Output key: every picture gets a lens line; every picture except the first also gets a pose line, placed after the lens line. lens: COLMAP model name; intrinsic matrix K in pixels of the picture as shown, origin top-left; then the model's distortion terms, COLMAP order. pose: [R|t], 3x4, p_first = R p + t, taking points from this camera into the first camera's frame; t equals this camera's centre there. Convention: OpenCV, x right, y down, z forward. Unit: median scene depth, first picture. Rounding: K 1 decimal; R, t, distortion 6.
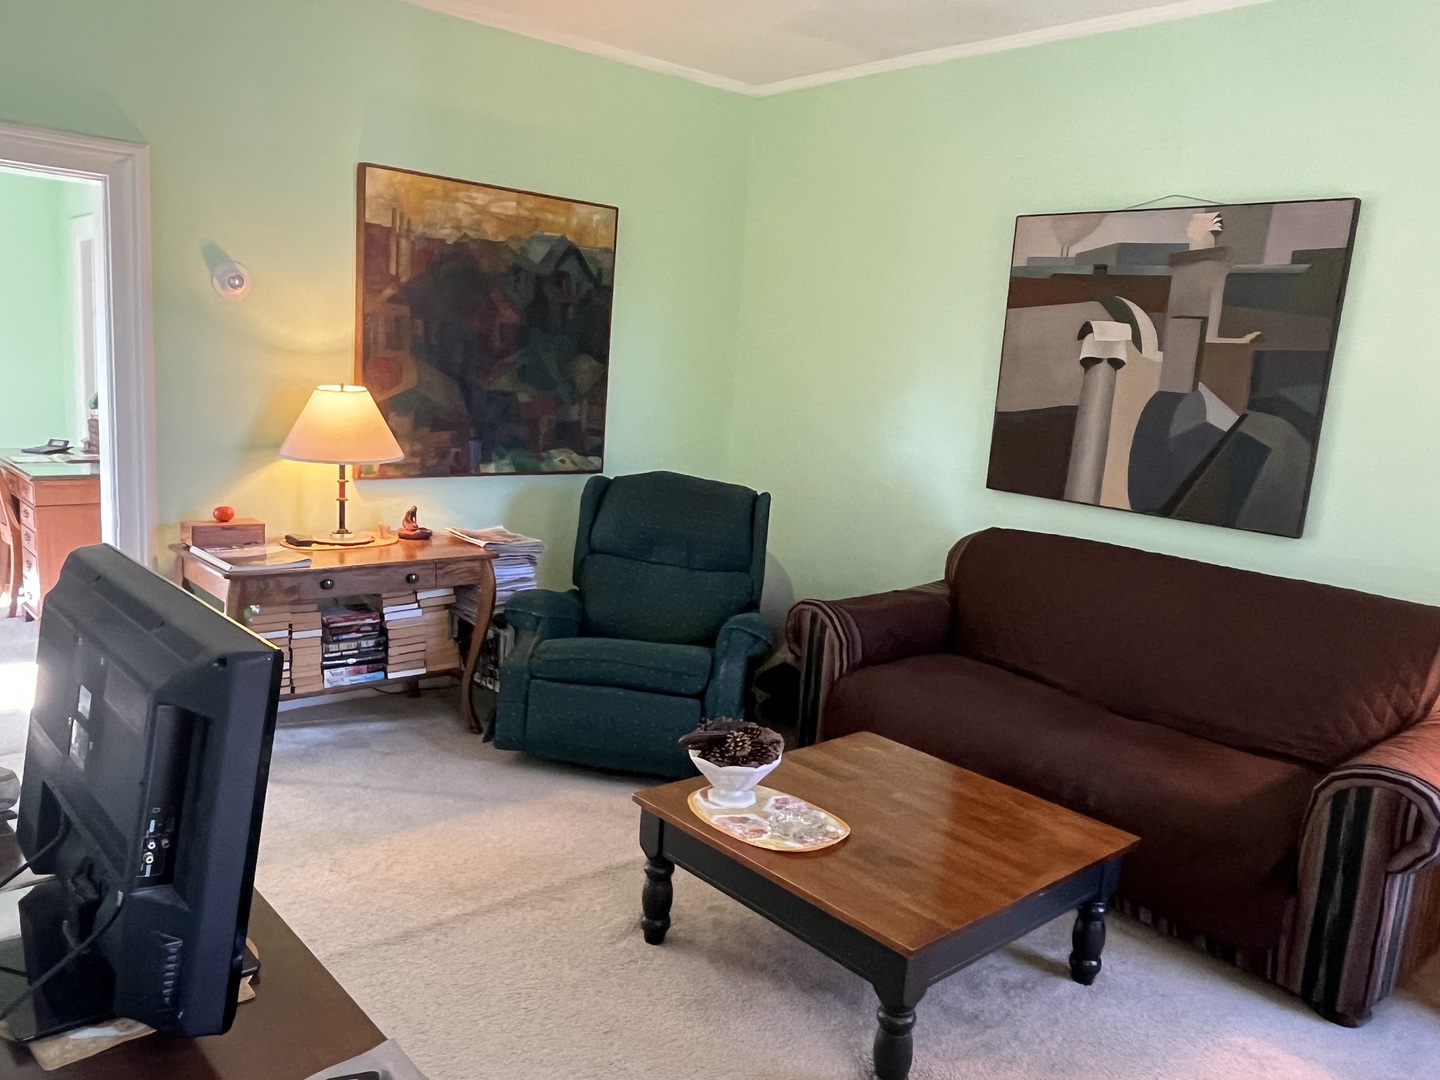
lens RADIAL K [[1050.0, 0, 718.8], [0, 1050.0, 542.2], [0, 0, 1]] dist [-0.000537, 0.002469]
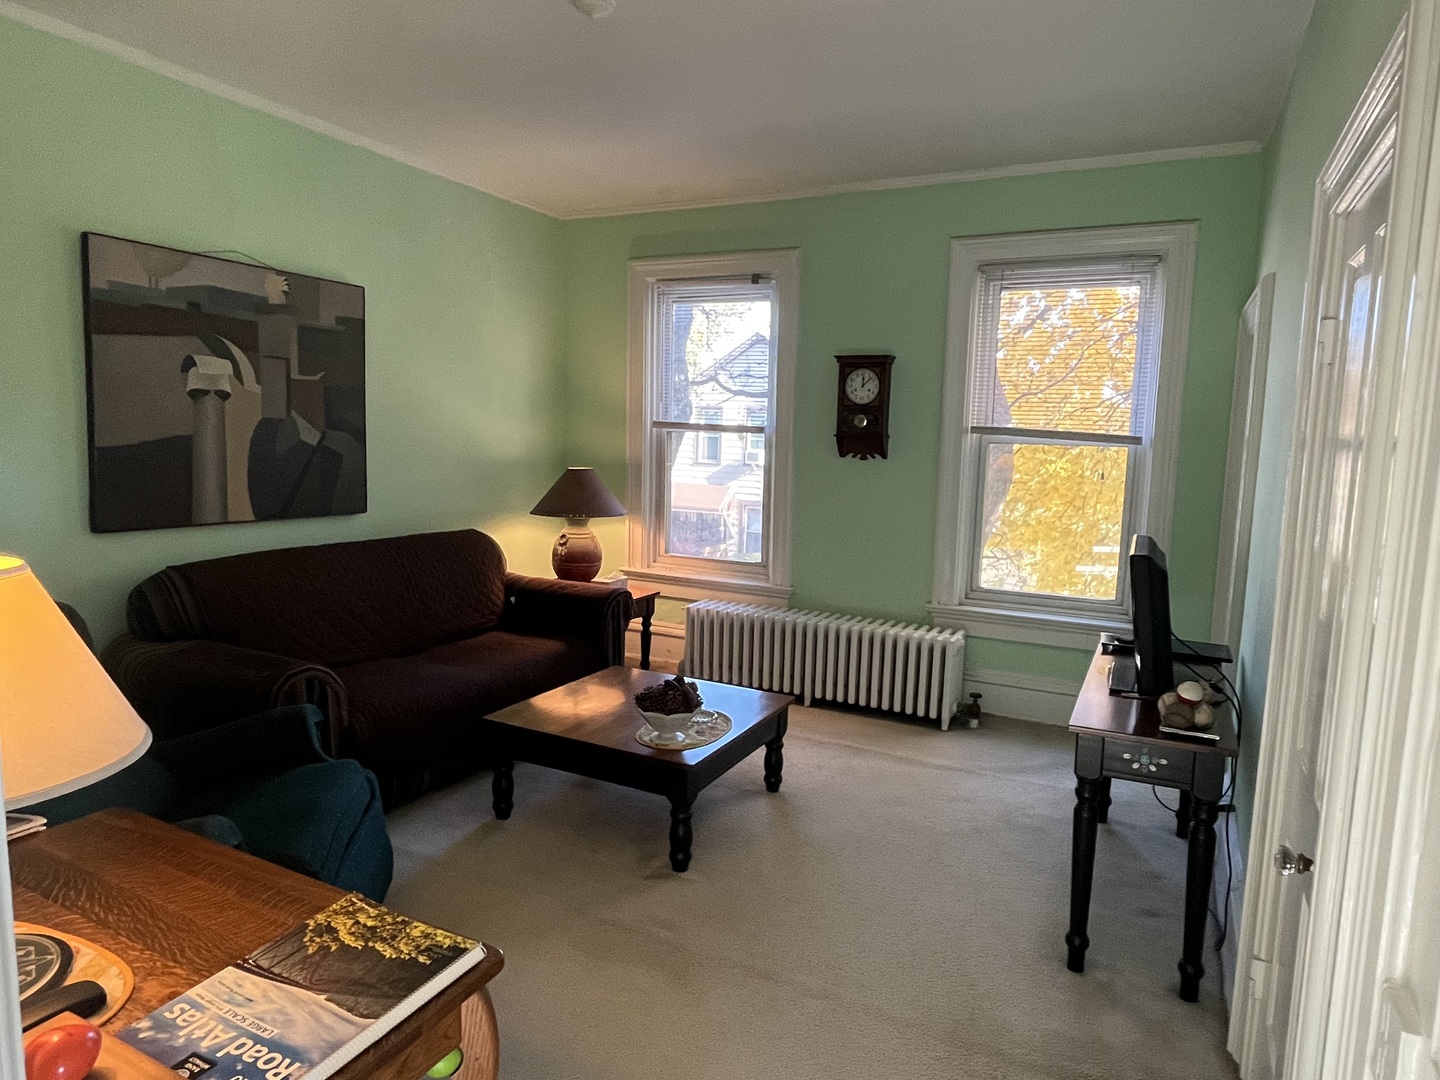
lens RADIAL K [[890.7, 0, 719.2], [0, 890.7, 536.0], [0, 0, 1]] dist [0.003729, 0.001239]
pose [[-0.348995, -0.194109, 0.916801, -0.710776], [0.097875, 0.965413, 0.241659, -0.205327], [-0.931999, 0.174070, -0.317926, 0.846156]]
